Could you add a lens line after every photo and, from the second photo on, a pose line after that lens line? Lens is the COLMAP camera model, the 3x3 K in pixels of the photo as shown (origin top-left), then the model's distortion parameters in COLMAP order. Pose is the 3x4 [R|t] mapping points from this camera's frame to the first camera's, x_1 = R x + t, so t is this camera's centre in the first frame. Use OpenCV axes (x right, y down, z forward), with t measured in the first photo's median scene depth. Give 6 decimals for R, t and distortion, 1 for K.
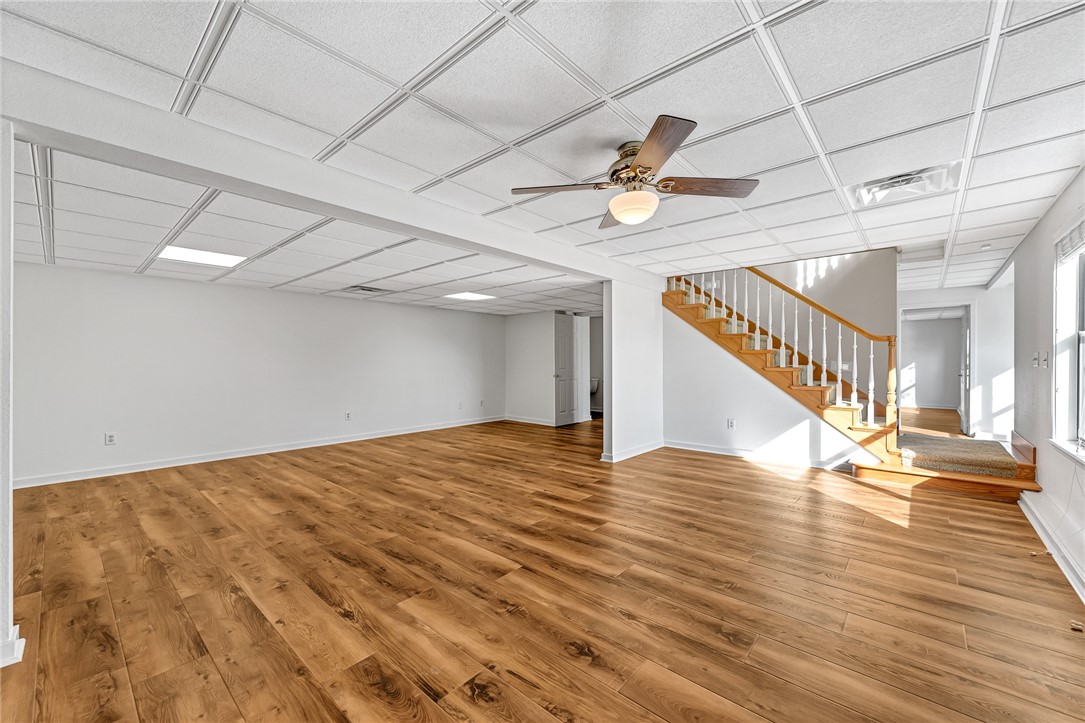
lens RADIAL K [[432.1, 0, 536.3], [0, 432.1, 361.5], [0, 0, 1]] dist [0.003140, 0.000504]
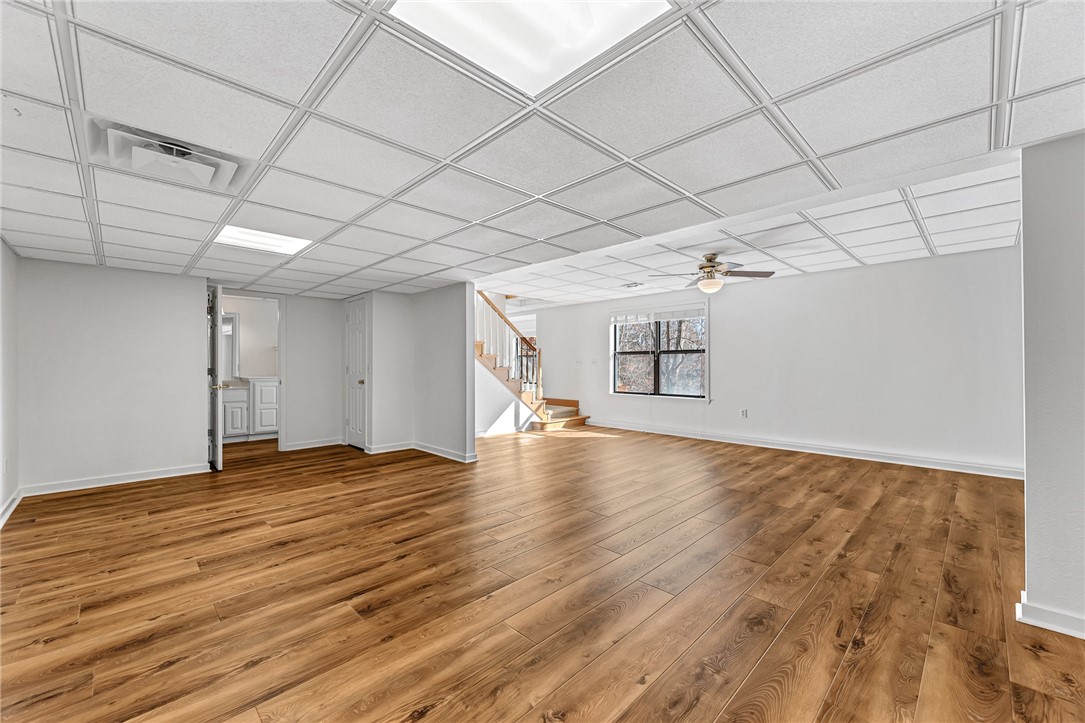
lens RADIAL K [[432.1, 0, 541.6], [0, 432.1, 363.3], [0, 0, 1]] dist [0.003140, 0.000504]
pose [[0.061528, -0.001385, 0.998104, -1.883434], [0.007754, 0.999970, 0.000909, -0.002809], [-0.998075, 0.007684, 0.061536, 1.707041]]
